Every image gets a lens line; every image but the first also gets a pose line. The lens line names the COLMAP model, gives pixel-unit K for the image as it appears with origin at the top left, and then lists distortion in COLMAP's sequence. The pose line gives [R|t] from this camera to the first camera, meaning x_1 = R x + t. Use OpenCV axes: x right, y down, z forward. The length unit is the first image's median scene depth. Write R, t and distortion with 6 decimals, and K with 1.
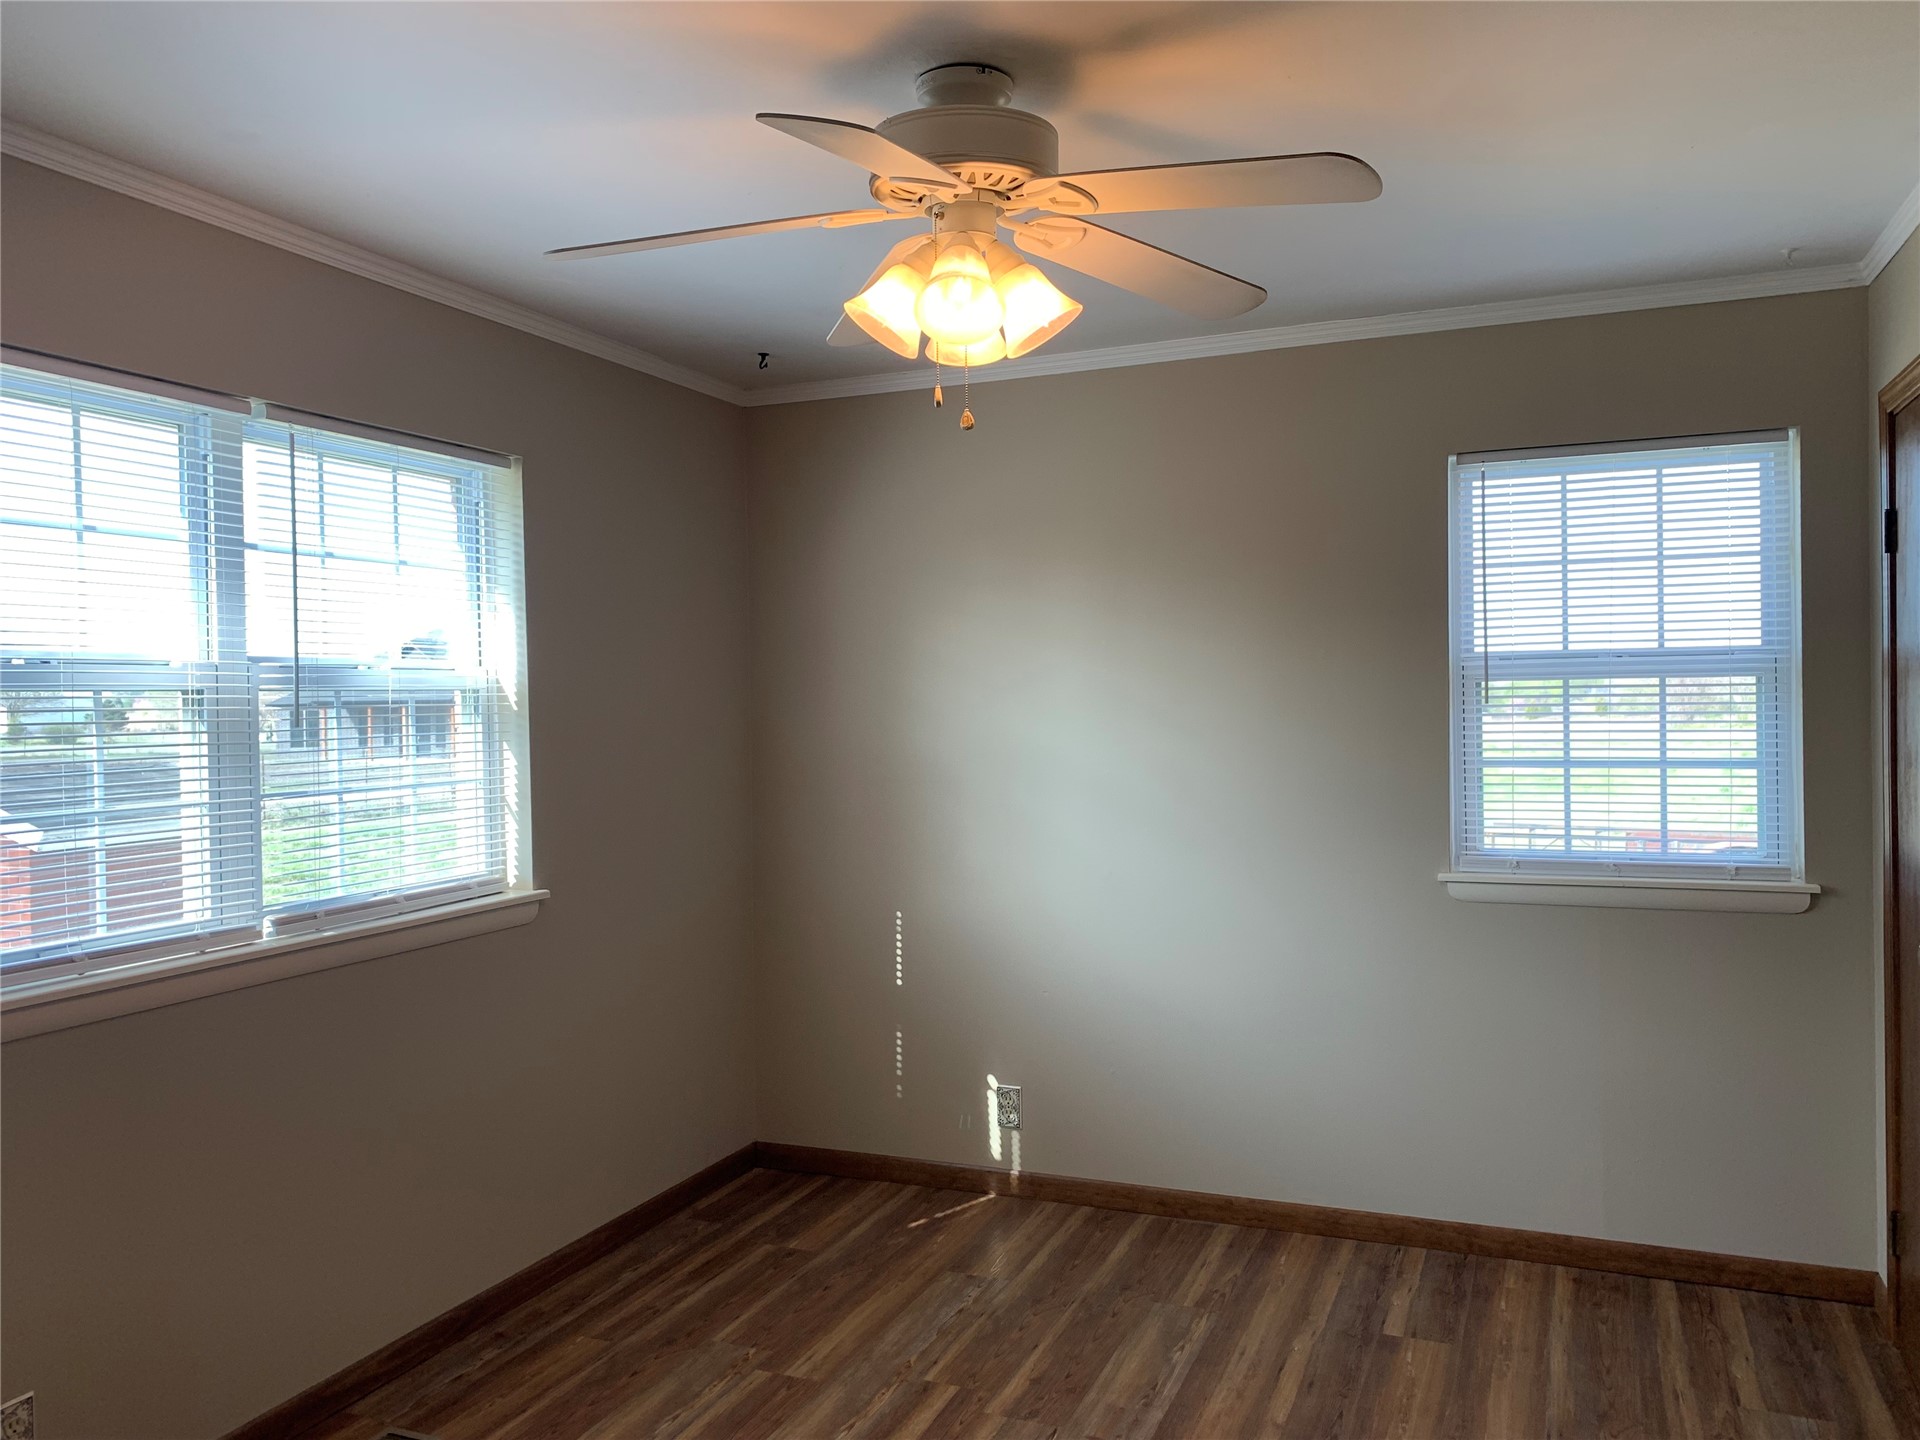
lens RADIAL K [[1465.8, 0, 950.2], [0, 1465.8, 708.4], [0, 0, 1]] dist [0.035780, -0.038454]
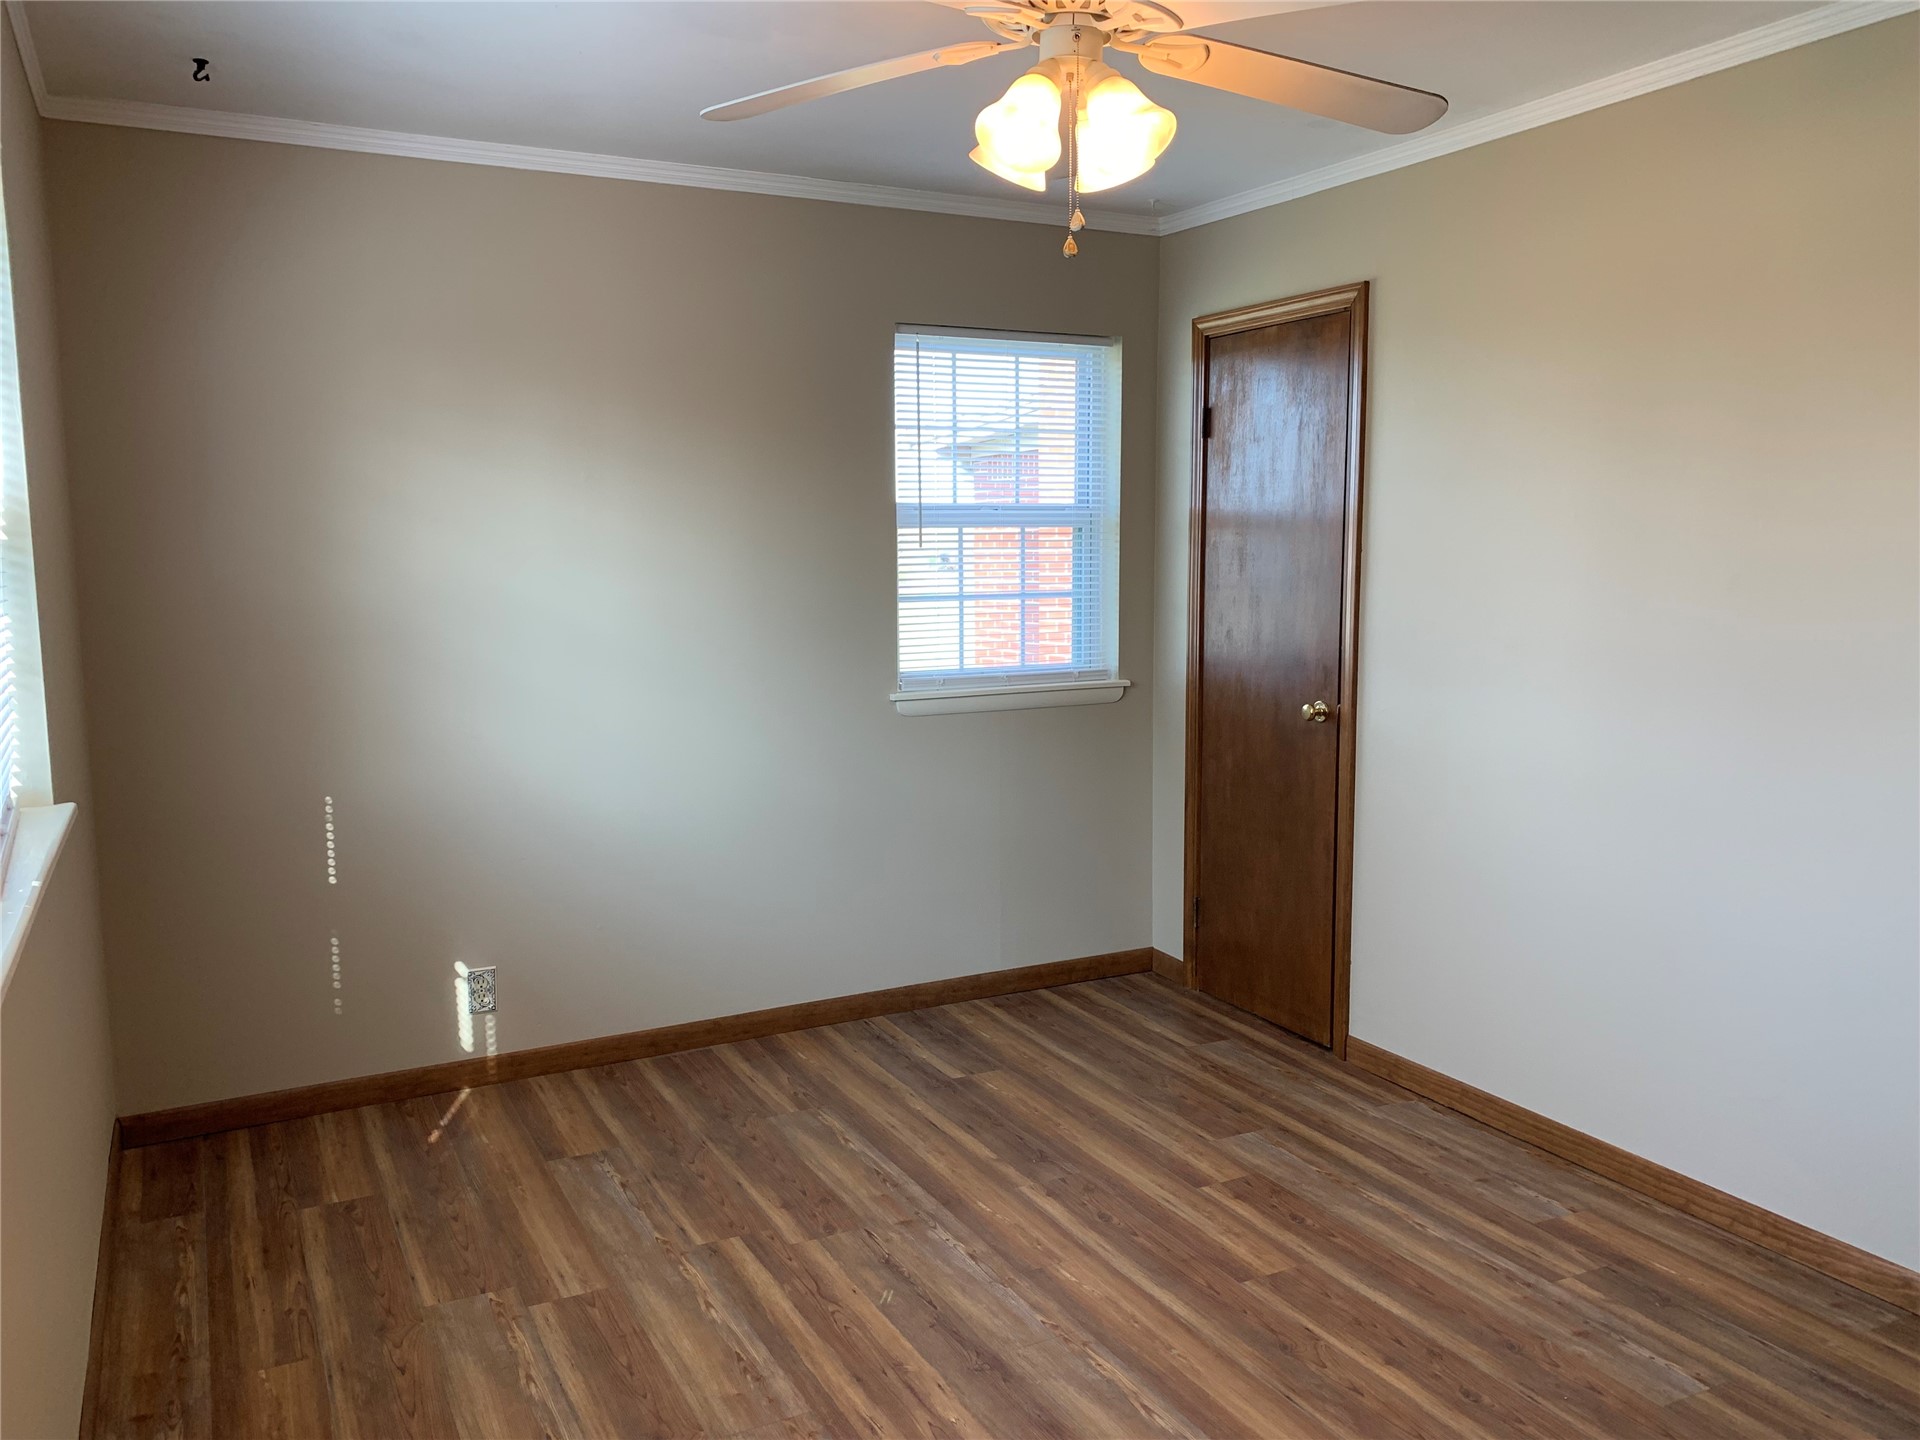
lens RADIAL K [[1465.8, 0, 945.4], [0, 1465.8, 716.1], [0, 0, 1]] dist [0.035780, -0.038454]
pose [[0.650529, -0.085081, 0.754701, -0.507024], [0.004985, 0.994162, 0.107779, 0.004264], [-0.759465, -0.066351, 0.647155, 0.224053]]
